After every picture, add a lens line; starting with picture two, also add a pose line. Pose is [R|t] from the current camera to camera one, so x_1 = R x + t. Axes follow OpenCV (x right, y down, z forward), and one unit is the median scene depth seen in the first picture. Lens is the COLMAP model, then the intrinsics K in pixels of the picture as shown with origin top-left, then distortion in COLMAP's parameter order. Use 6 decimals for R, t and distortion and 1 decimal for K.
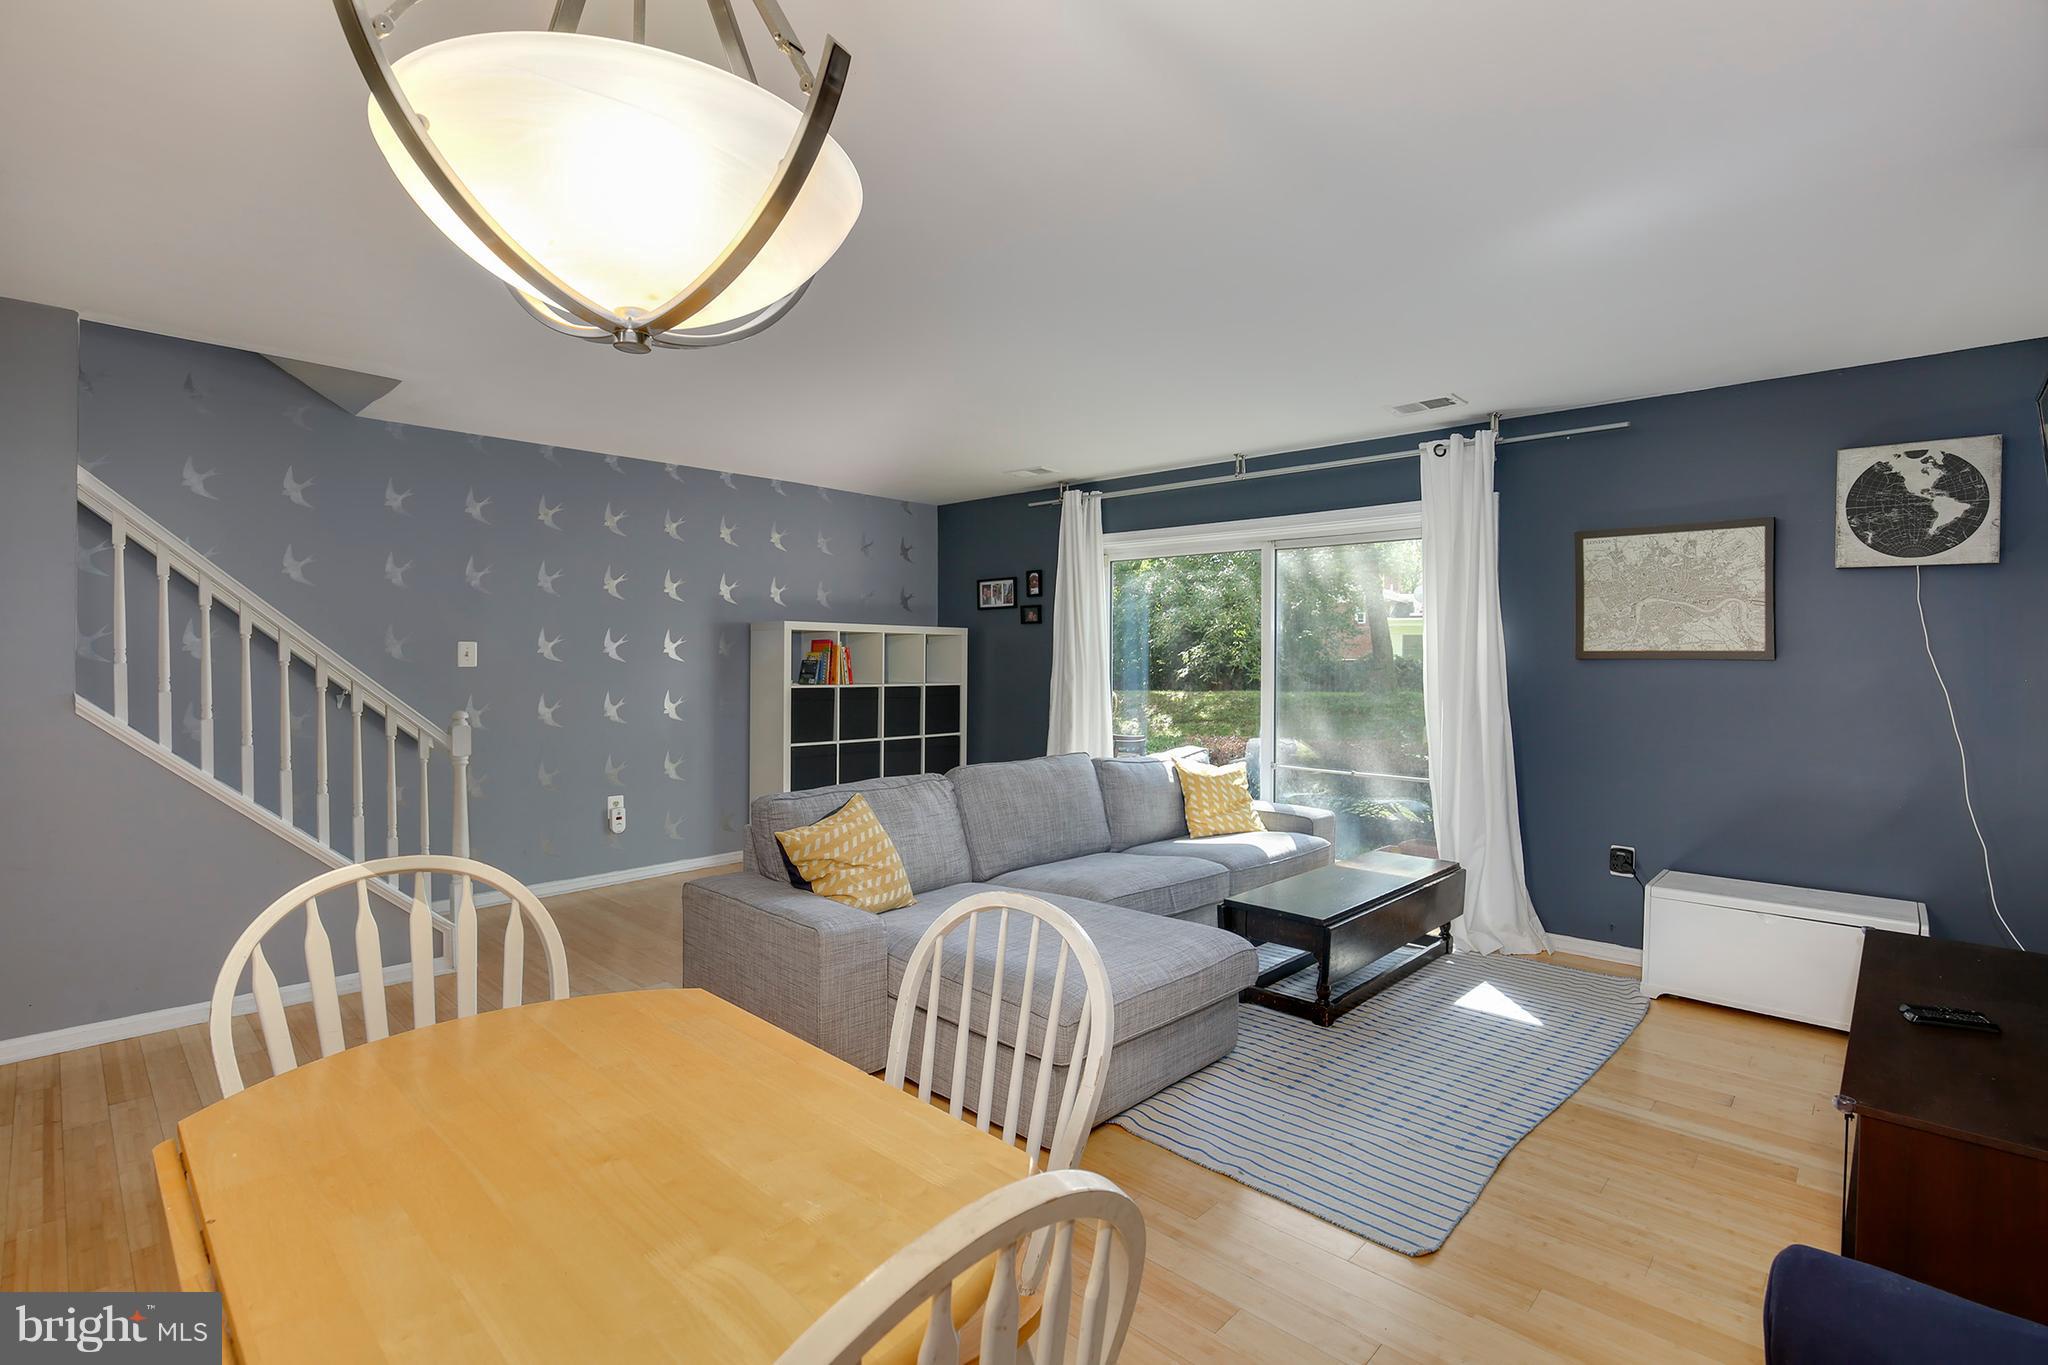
lens RADIAL K [[939.4, 0, 1024.0], [0, 939.4, 682.5], [0, 0, 1]] dist [-0.001544, -0.000222]
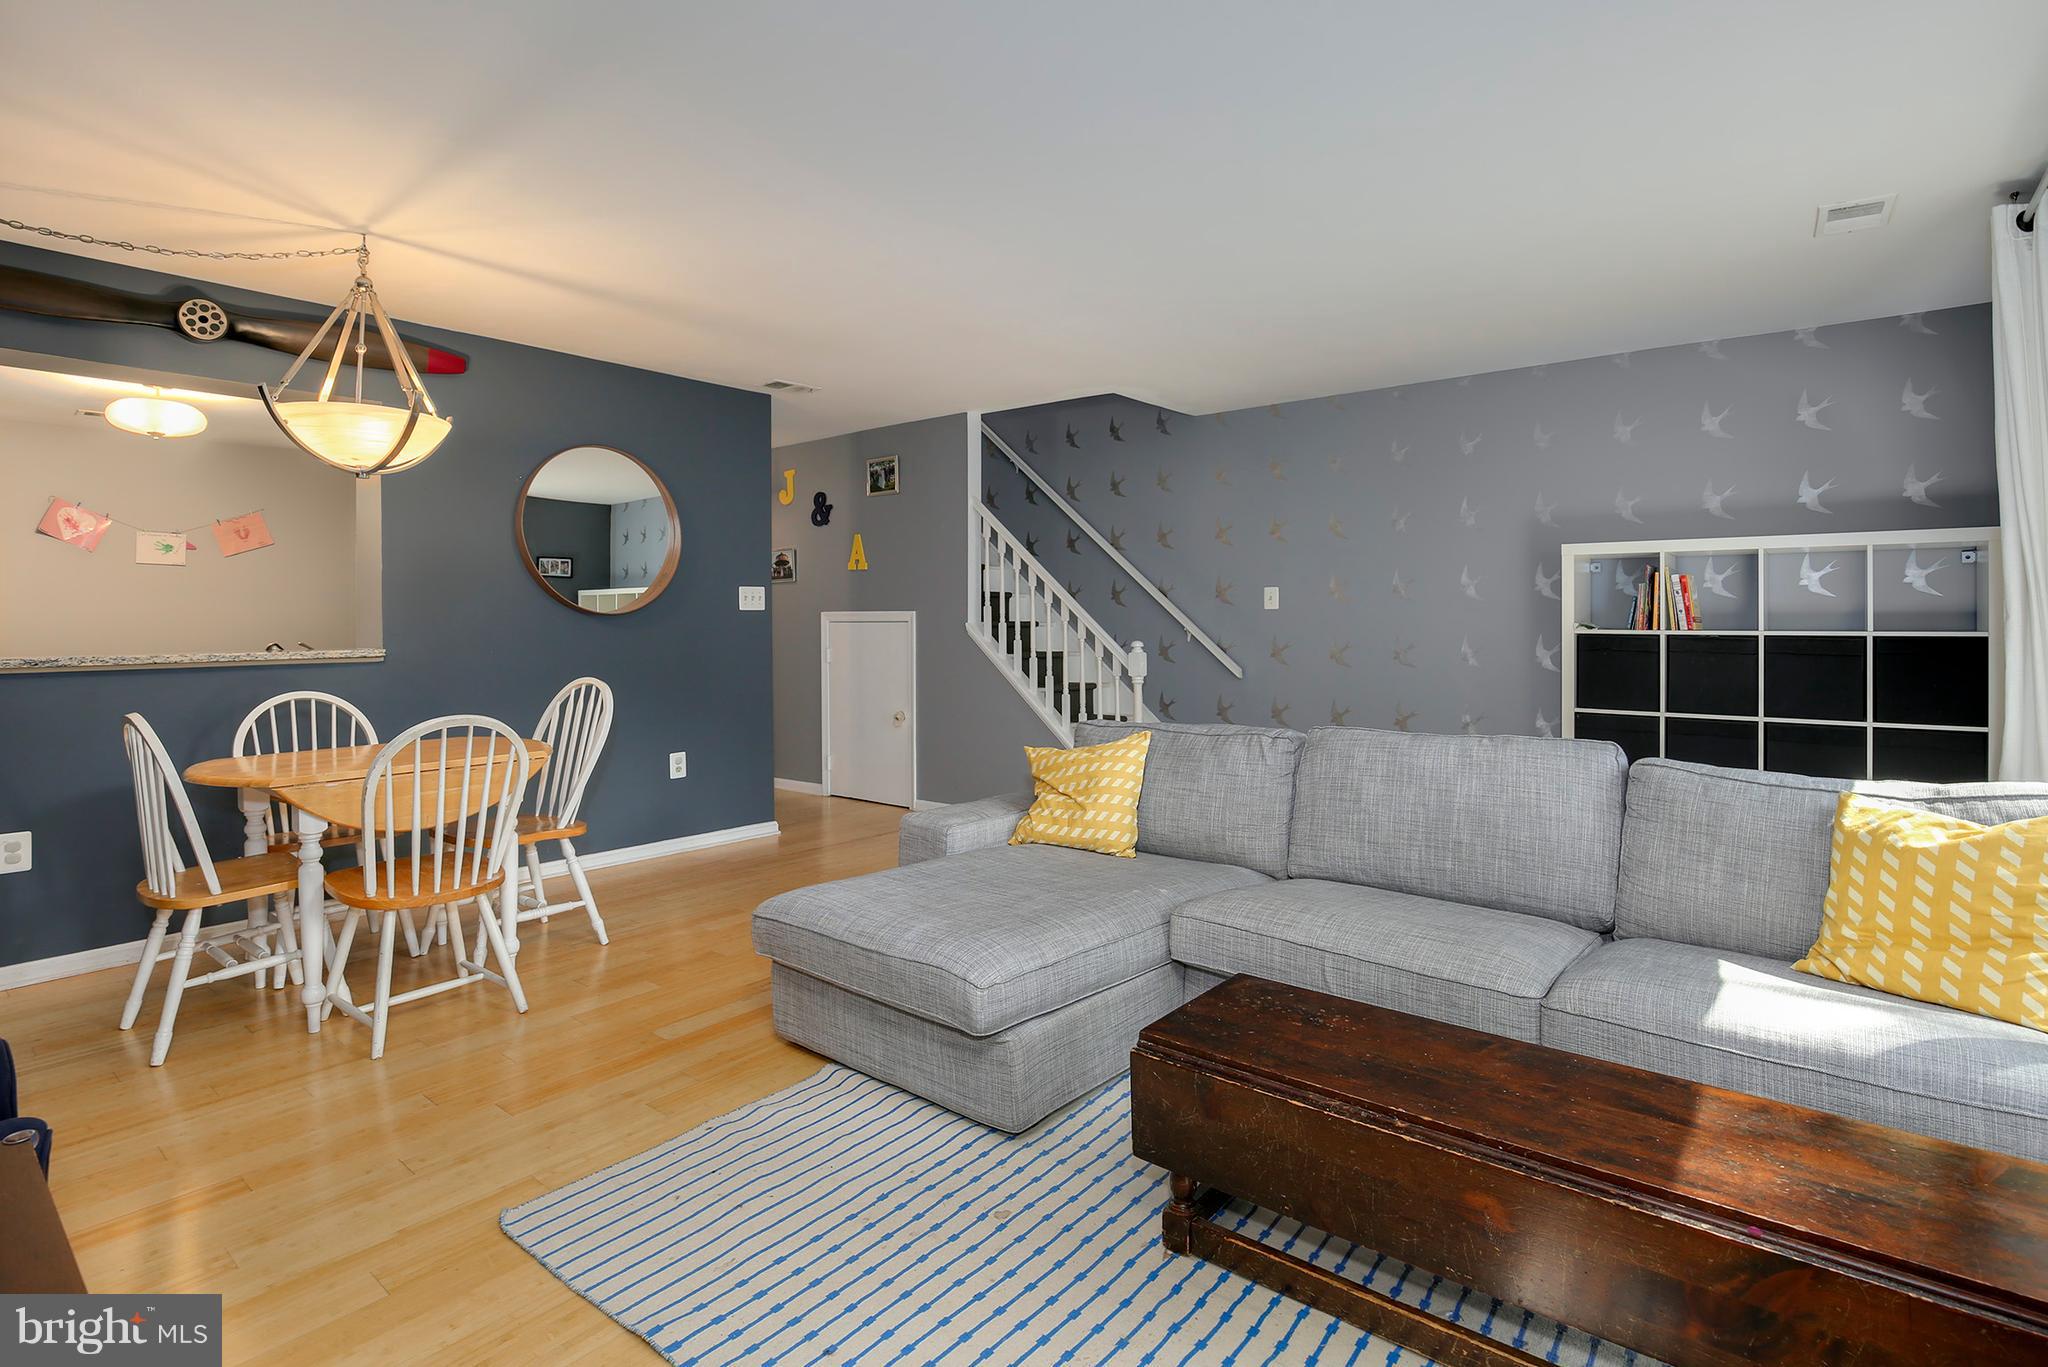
lens RADIAL K [[1011.3, 0, 1059.9], [0, 1011.3, 628.1], [0, 0, 1]] dist [0.051195, 0.000022]
pose [[0.095390, 0.006418, -0.995419, 0.637509], [-0.019304, 0.999803, 0.004596, 0.006574], [0.995253, 0.018778, 0.095495, 0.616904]]
